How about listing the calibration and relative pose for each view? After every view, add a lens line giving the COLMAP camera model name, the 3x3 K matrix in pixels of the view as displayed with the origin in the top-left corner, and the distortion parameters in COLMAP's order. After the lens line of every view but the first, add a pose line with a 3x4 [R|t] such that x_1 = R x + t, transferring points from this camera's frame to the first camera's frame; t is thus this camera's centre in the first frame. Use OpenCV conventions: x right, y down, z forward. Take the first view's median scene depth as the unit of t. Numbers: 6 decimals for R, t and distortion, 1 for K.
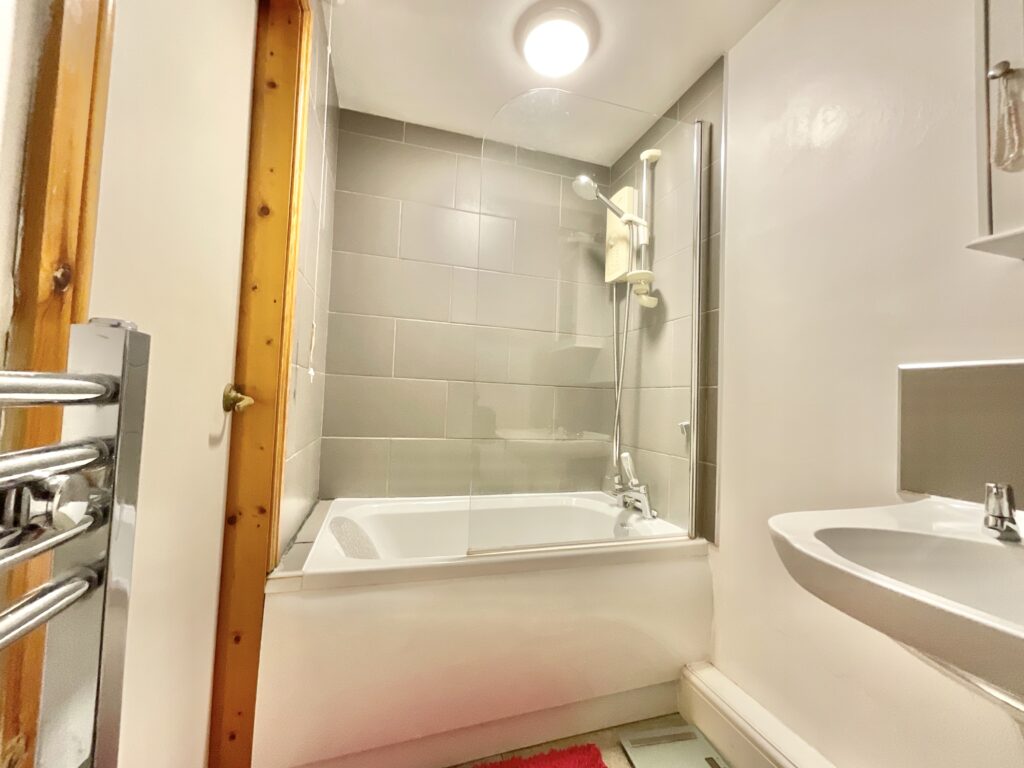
lens RADIAL K [[416.5, 0, 512.0], [0, 416.5, 384.0], [0, 0, 1]] dist [0.000360, 0.000071]
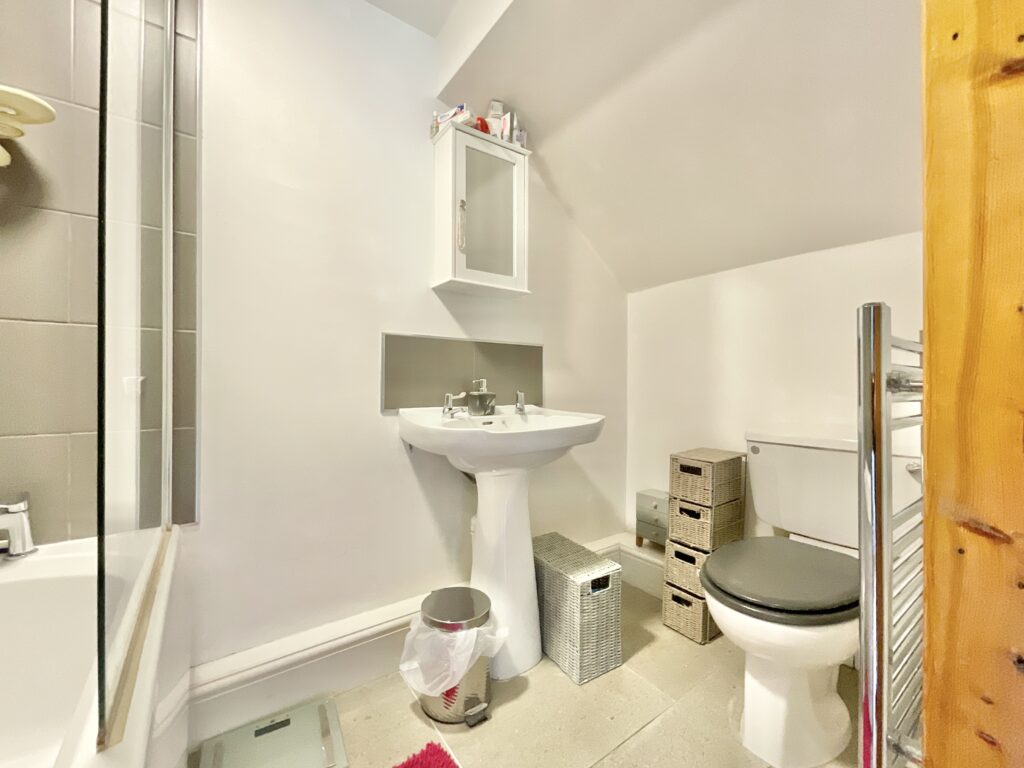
lens RADIAL K [[416.5, 0, 512.0], [0, 416.5, 384.0], [0, 0, 1]] dist [0.000360, 0.000071]
pose [[-0.309357, -0.054489, 0.949384, -0.474045], [-0.059044, 0.997531, 0.038013, 0.041025], [-0.949111, -0.044296, -0.311810, 0.676503]]
